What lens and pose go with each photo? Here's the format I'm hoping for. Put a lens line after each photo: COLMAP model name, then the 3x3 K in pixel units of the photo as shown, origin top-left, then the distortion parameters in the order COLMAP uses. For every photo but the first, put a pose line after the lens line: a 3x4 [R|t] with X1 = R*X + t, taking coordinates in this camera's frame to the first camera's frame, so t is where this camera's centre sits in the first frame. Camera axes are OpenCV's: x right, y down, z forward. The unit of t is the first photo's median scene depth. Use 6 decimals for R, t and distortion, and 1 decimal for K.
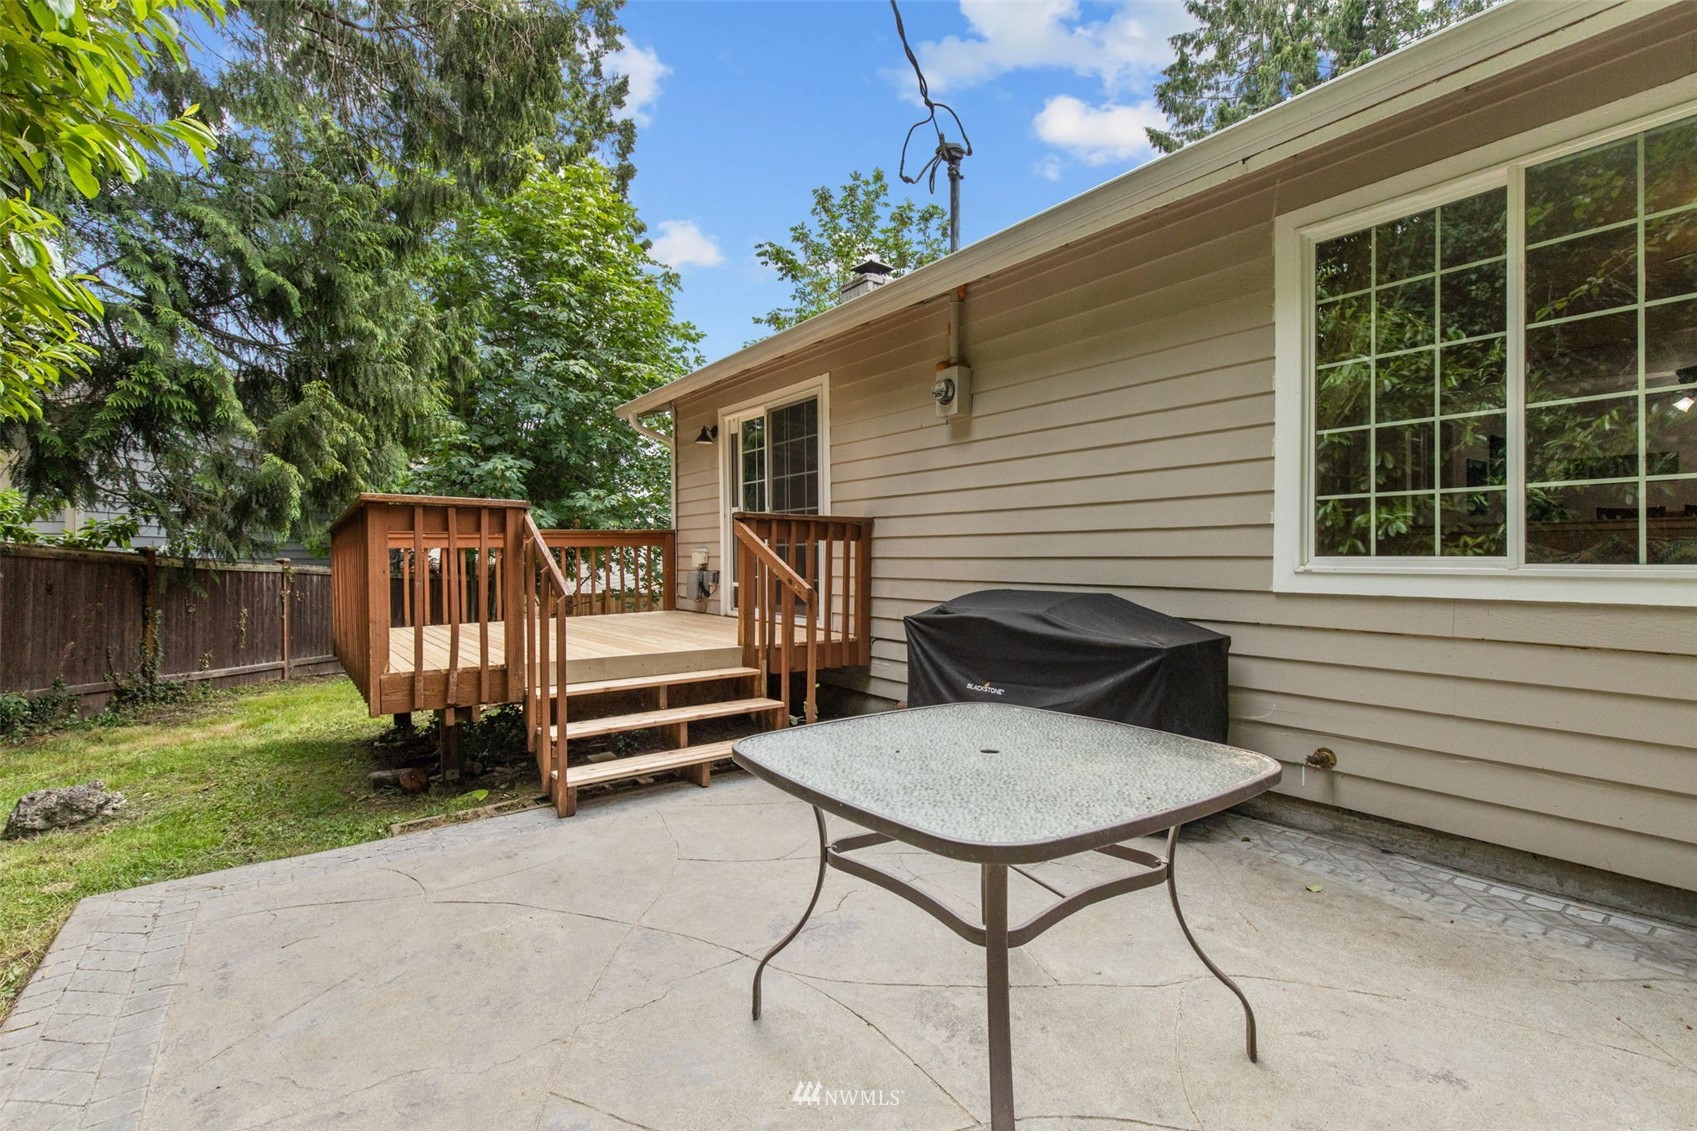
lens RADIAL K [[773.2, 0, 847.7], [0, 773.2, 555.0], [0, 0, 1]] dist [-0.000019, -0.000551]
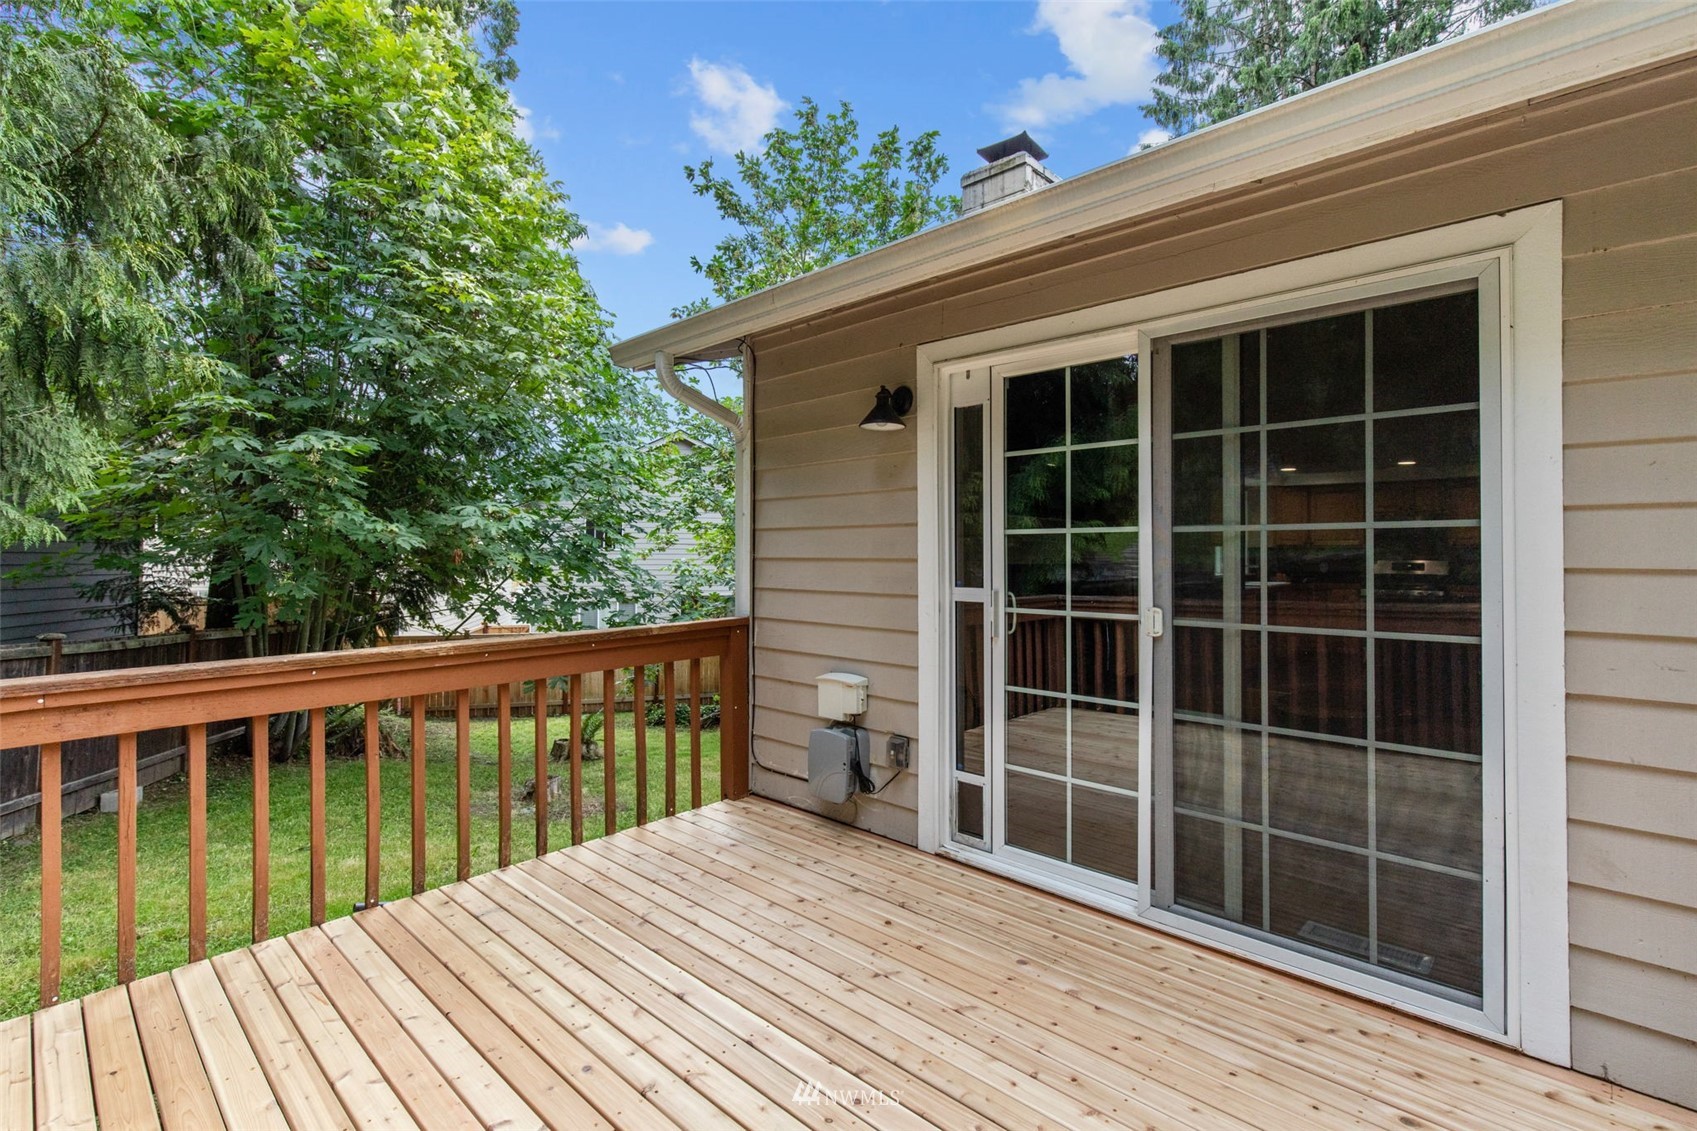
lens RADIAL K [[773.2, 0, 858.4], [0, 773.2, 552.3], [0, 0, 1]] dist [-0.000019, -0.000551]
pose [[0.981075, 0.012888, 0.193196, -0.192157], [-0.012380, 0.999916, -0.003834, -0.053637], [-0.193229, 0.001370, 0.981153, 0.421060]]
